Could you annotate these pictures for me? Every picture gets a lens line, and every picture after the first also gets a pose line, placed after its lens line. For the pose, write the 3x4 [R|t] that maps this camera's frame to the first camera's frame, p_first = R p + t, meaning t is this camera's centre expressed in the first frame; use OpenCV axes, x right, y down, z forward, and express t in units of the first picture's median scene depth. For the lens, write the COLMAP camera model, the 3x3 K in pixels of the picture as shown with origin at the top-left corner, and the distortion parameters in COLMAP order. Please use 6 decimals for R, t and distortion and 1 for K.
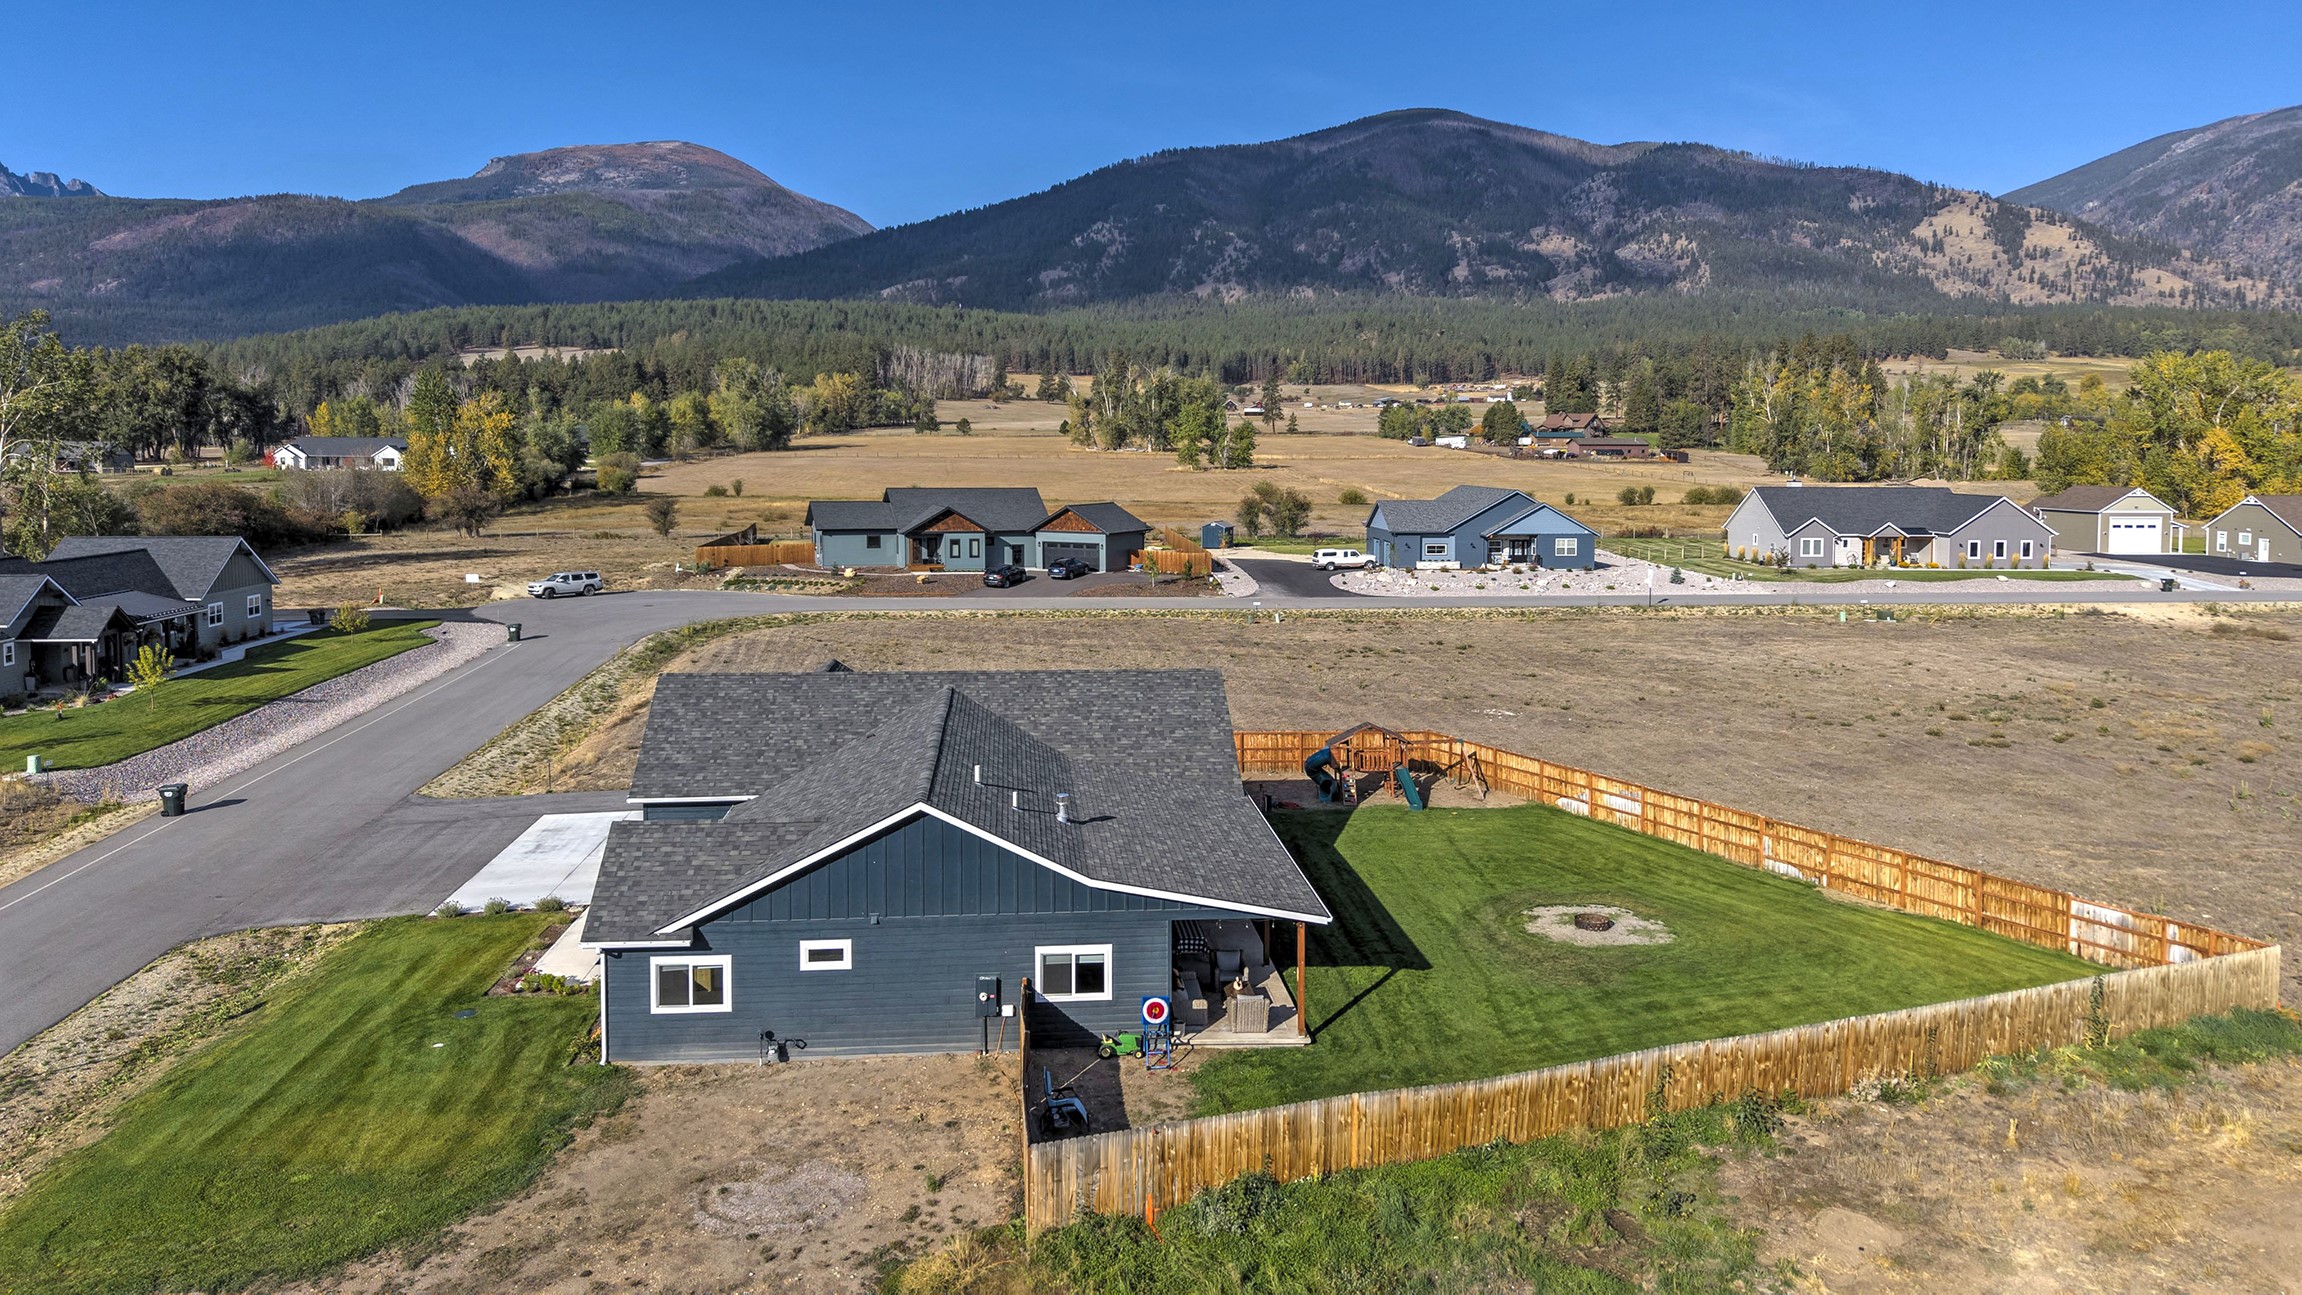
lens RADIAL K [[1565.5, 0, 1151.1], [0, 1565.5, 510.0], [0, 0, 1]] dist [0.016474, -0.021707]
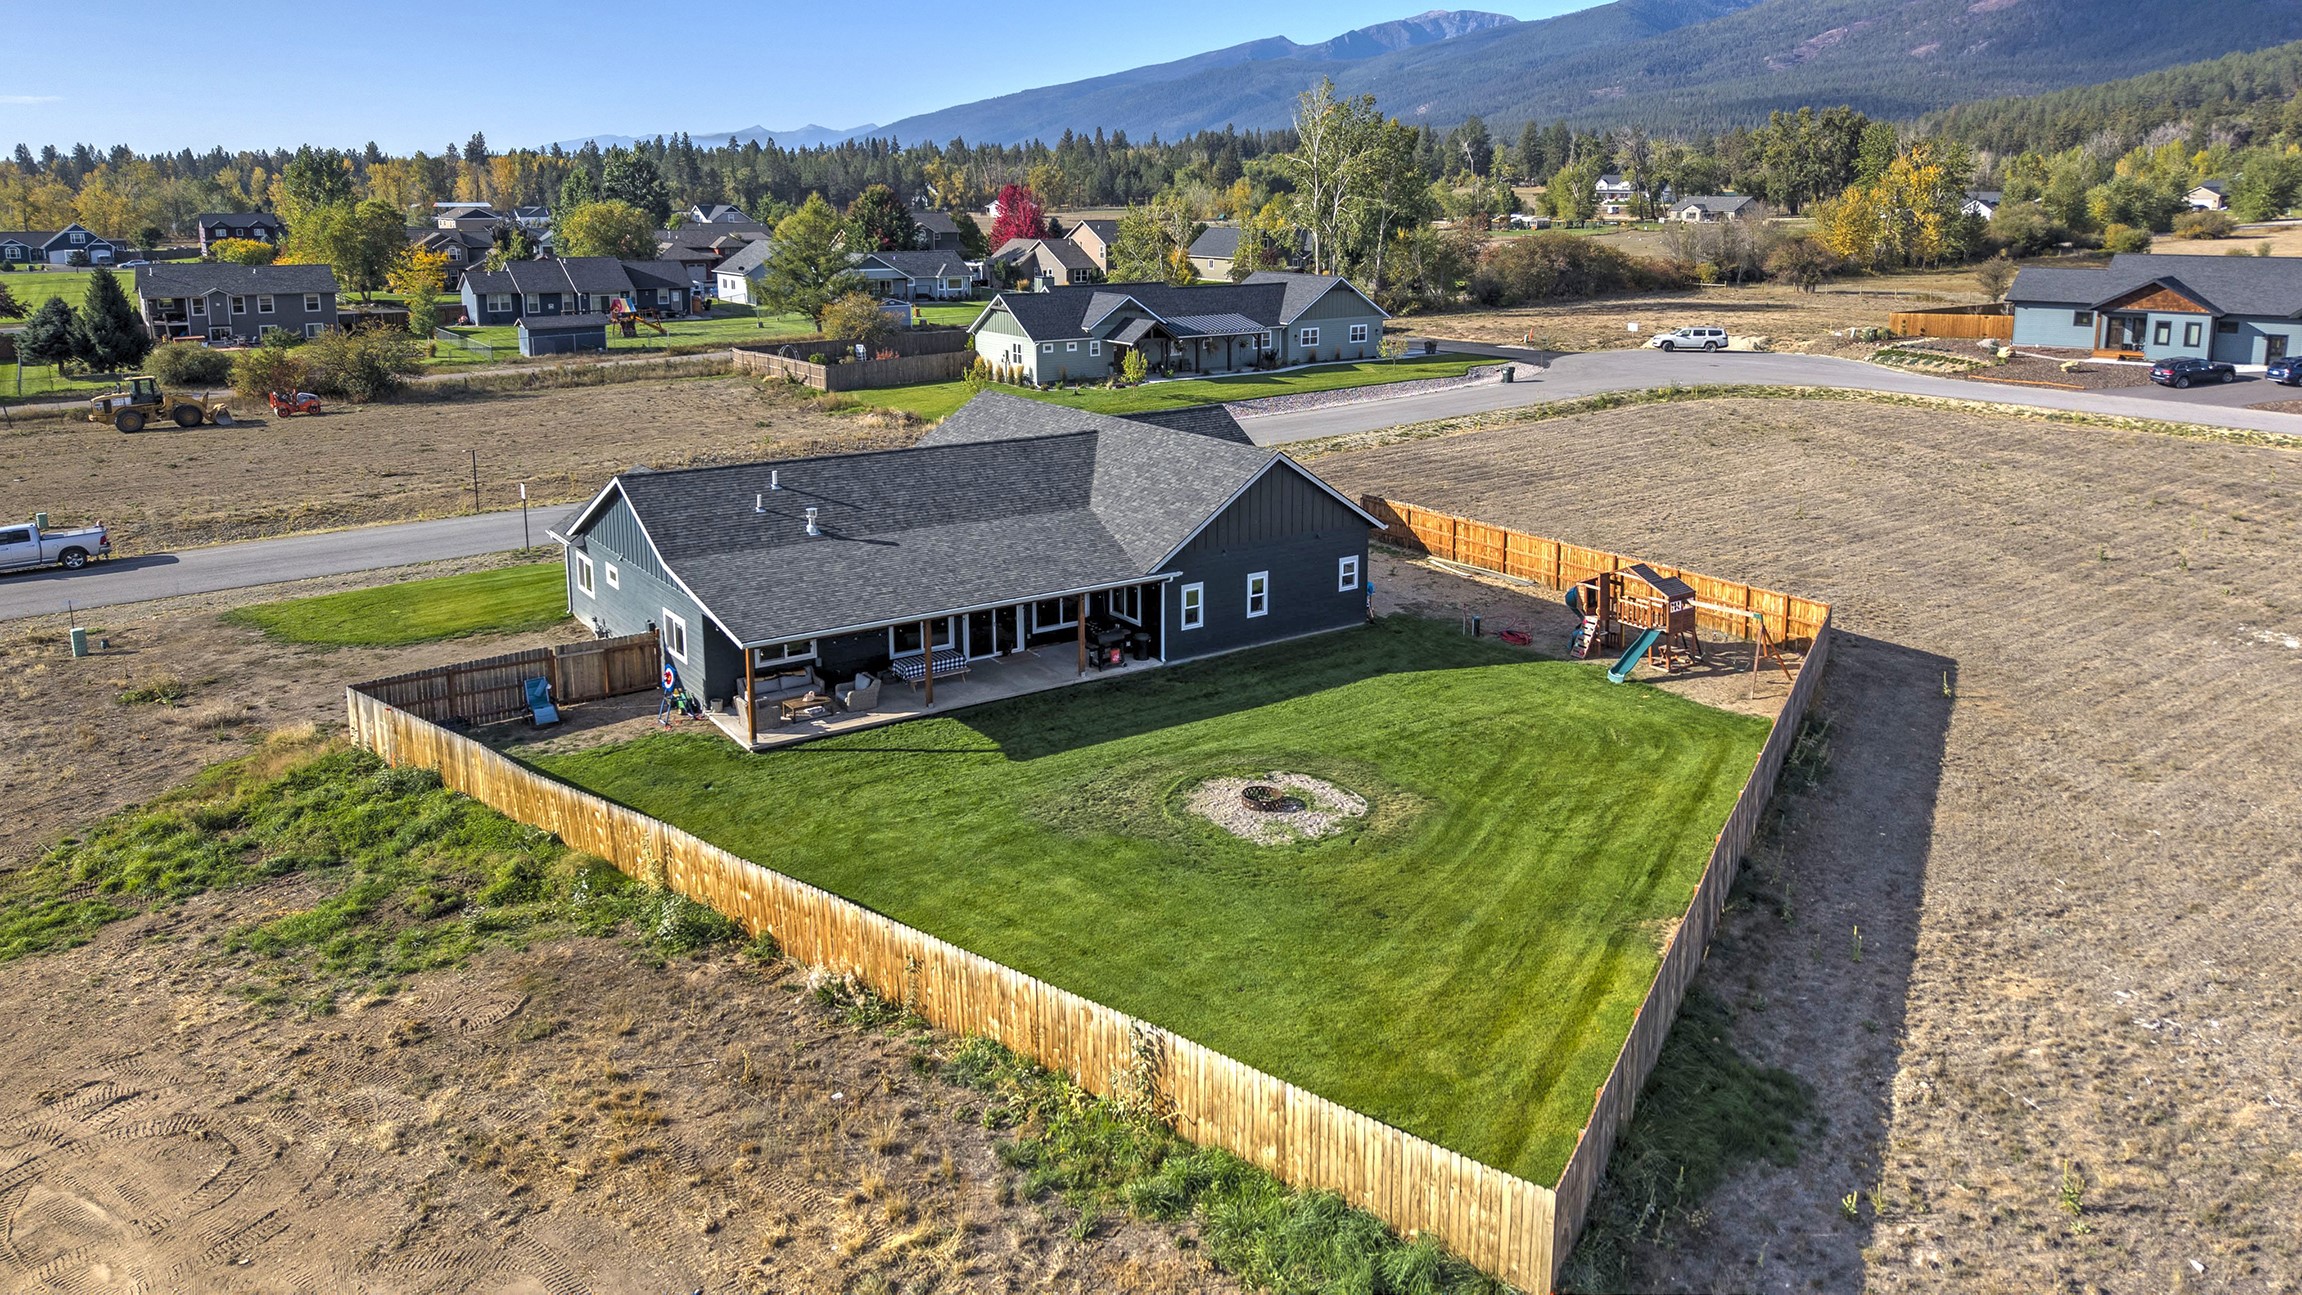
lens RADIAL K [[1565.6, 0, 1172.2], [0, 1565.6, 516.8], [0, 0, 1]] dist [0.016571, -0.002341]
pose [[0.507945, 0.172342, -0.843973, 0.259624], [-0.039591, 0.983416, 0.176989, -0.004043], [0.860479, -0.056487, 0.506345, 0.164783]]
